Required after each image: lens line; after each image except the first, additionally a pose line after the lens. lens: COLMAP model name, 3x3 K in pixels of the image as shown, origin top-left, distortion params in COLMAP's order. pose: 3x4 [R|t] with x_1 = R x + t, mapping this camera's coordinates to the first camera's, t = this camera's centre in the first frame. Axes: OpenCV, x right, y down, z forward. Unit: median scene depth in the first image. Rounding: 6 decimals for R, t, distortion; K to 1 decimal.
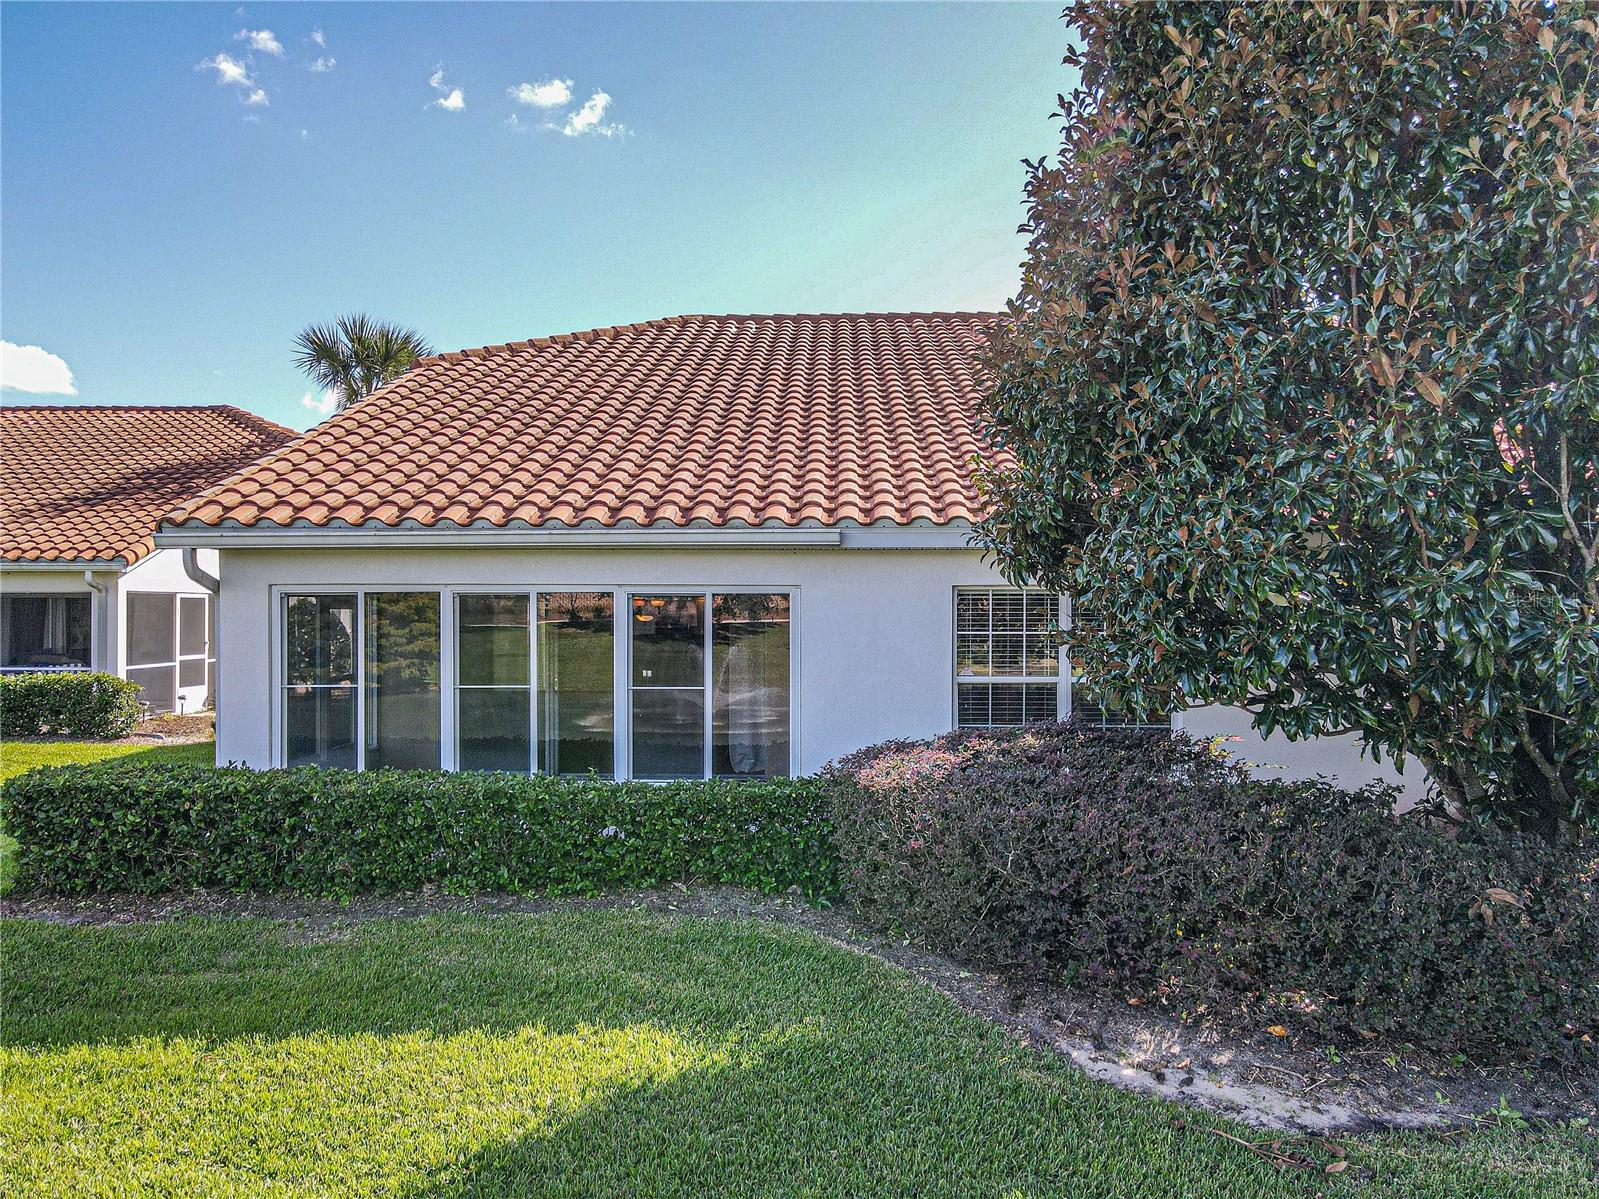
lens RADIAL K [[1141.2, 0, 795.7], [0, 1141.2, 597.0], [0, 0, 1]] dist [-0.007995, 0.000258]
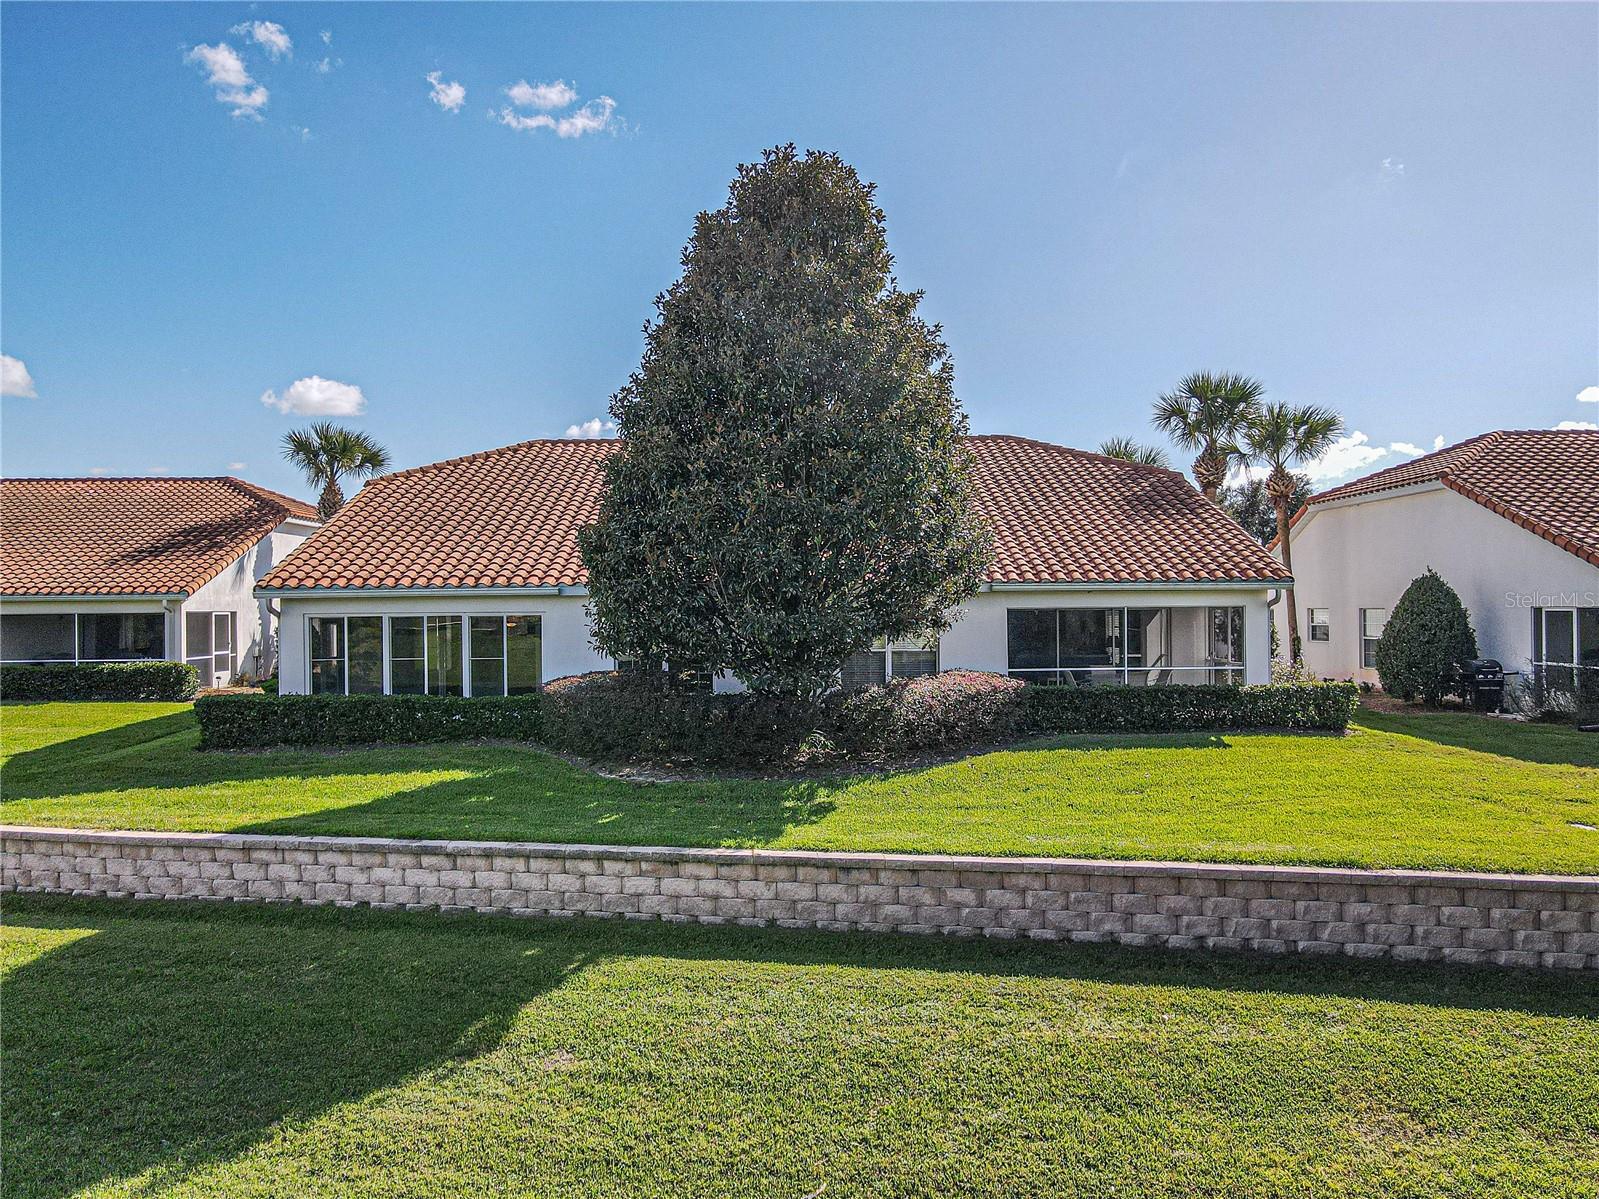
lens RADIAL K [[1141.2, 0, 802.7], [0, 1141.2, 600.2], [0, 0, 1]] dist [-0.007995, 0.000258]
pose [[0.998694, -0.010872, 0.049918, 0.213921], [0.010620, 0.999930, 0.005307, -0.021172], [-0.049972, -0.004770, 0.998739, -0.681219]]
